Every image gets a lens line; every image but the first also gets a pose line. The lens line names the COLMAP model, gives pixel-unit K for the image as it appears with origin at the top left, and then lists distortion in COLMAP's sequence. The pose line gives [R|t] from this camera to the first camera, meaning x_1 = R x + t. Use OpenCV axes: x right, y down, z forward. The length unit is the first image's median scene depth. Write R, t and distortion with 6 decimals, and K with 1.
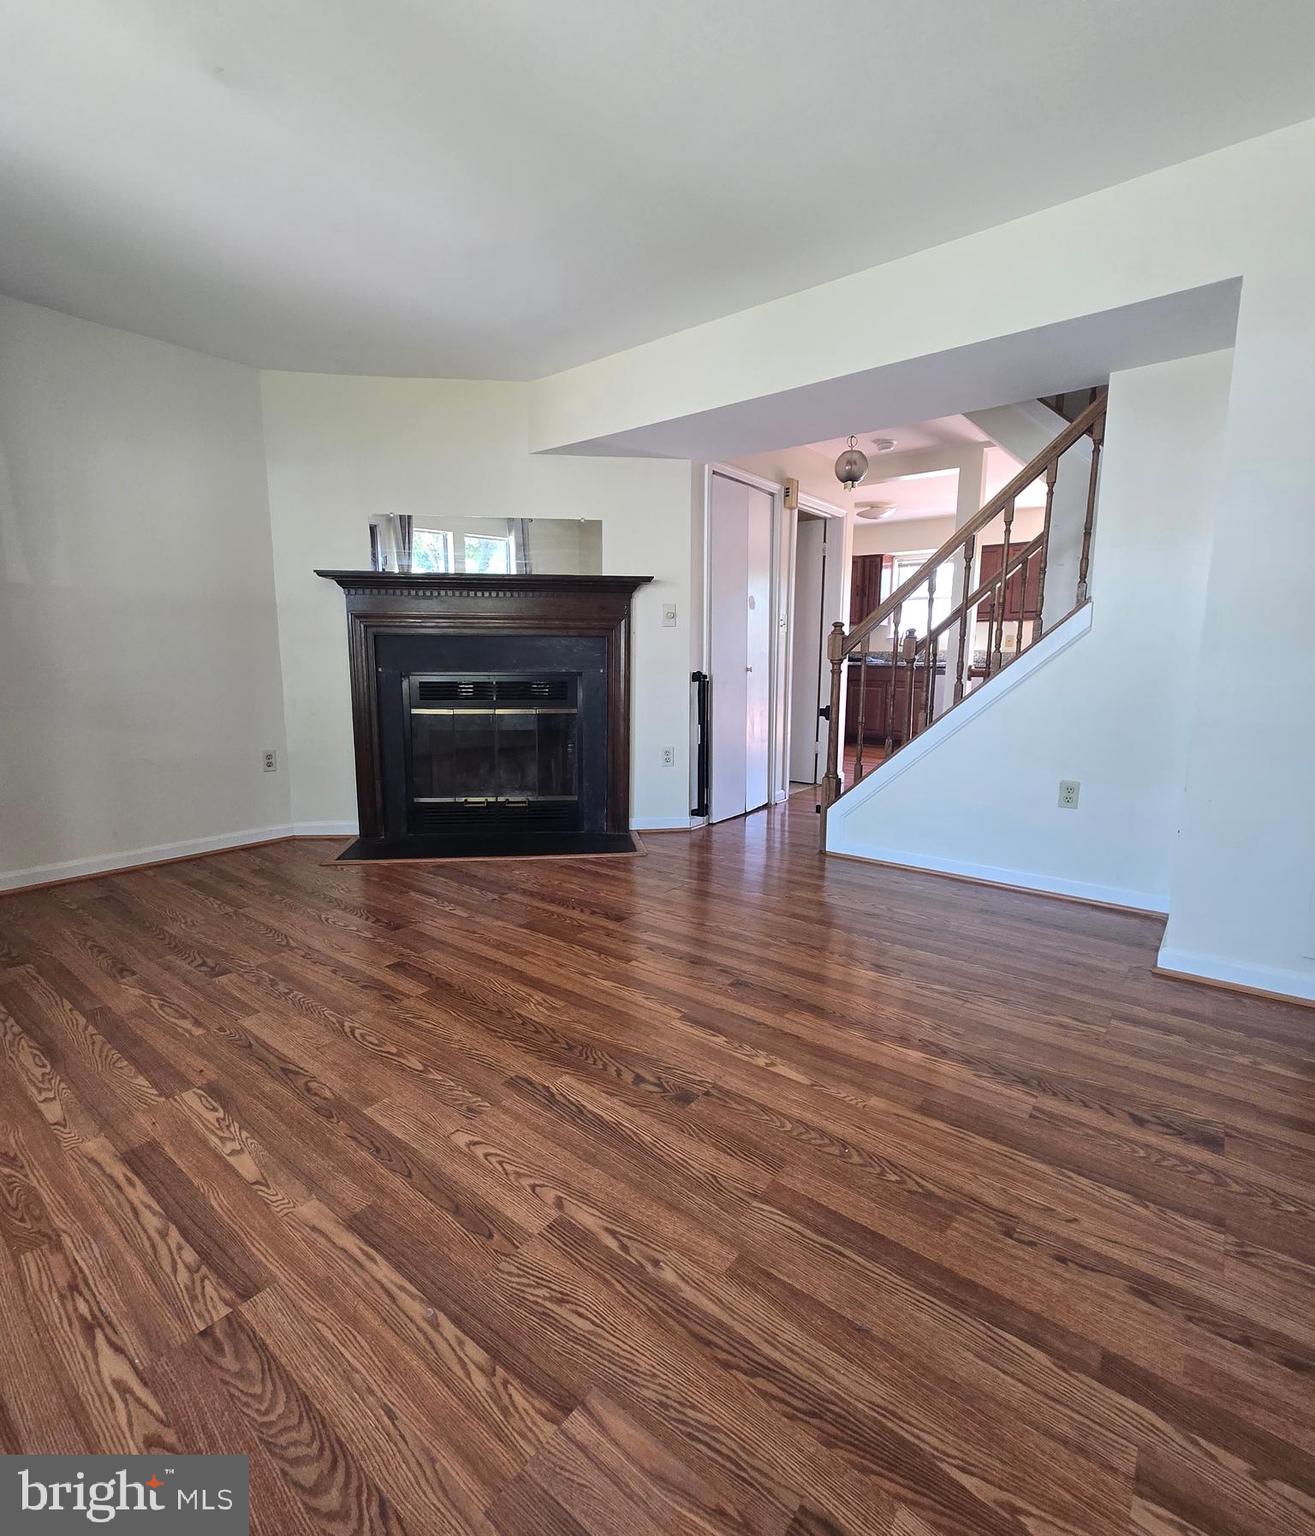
lens RADIAL K [[682.6, 0, 657.5], [0, 682.6, 768.0], [0, 0, 1]] dist [0.013066, -0.004759]
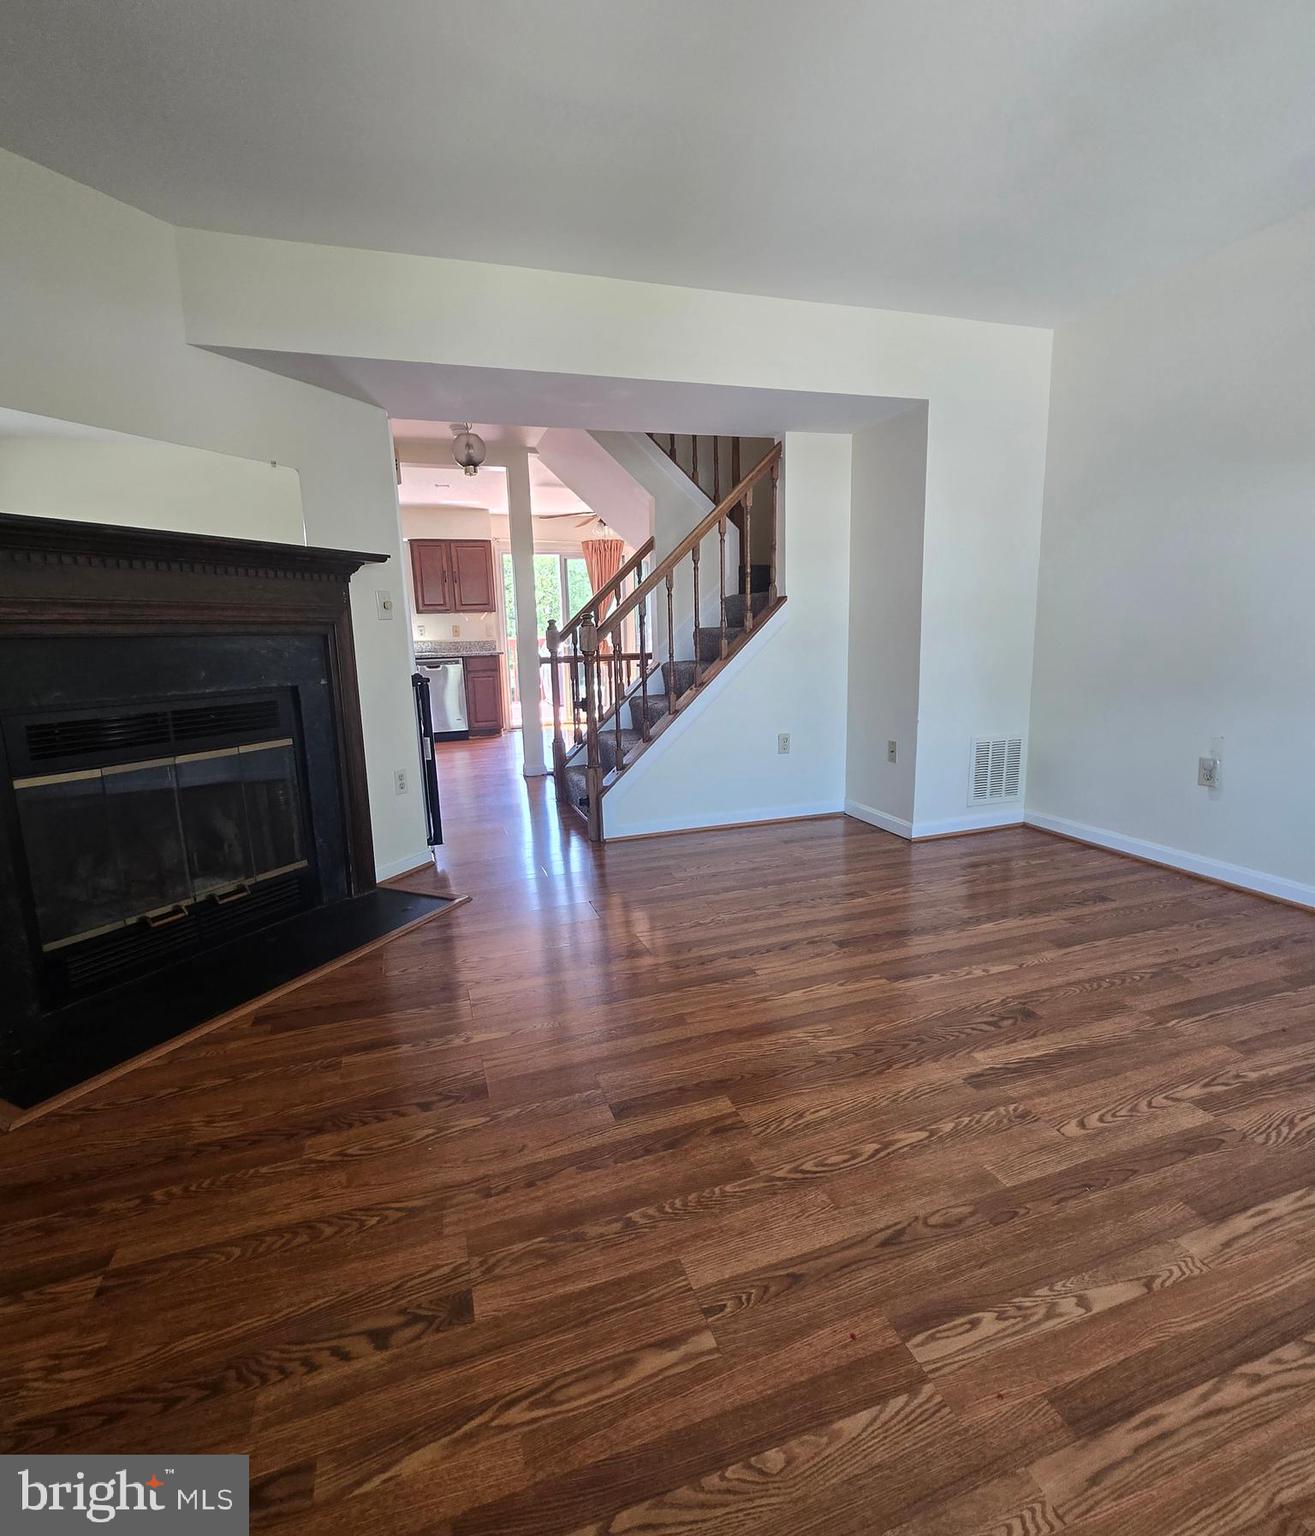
lens RADIAL K [[735.1, 0, 652.1], [0, 735.1, 765.4], [0, 0, 1]] dist [0.002305, 0.000423]
pose [[0.564539, -0.160476, 0.809656, -1.211214], [0.162566, 0.983322, 0.081547, -0.122669], [-0.809239, 0.085586, 0.581212, 0.740052]]
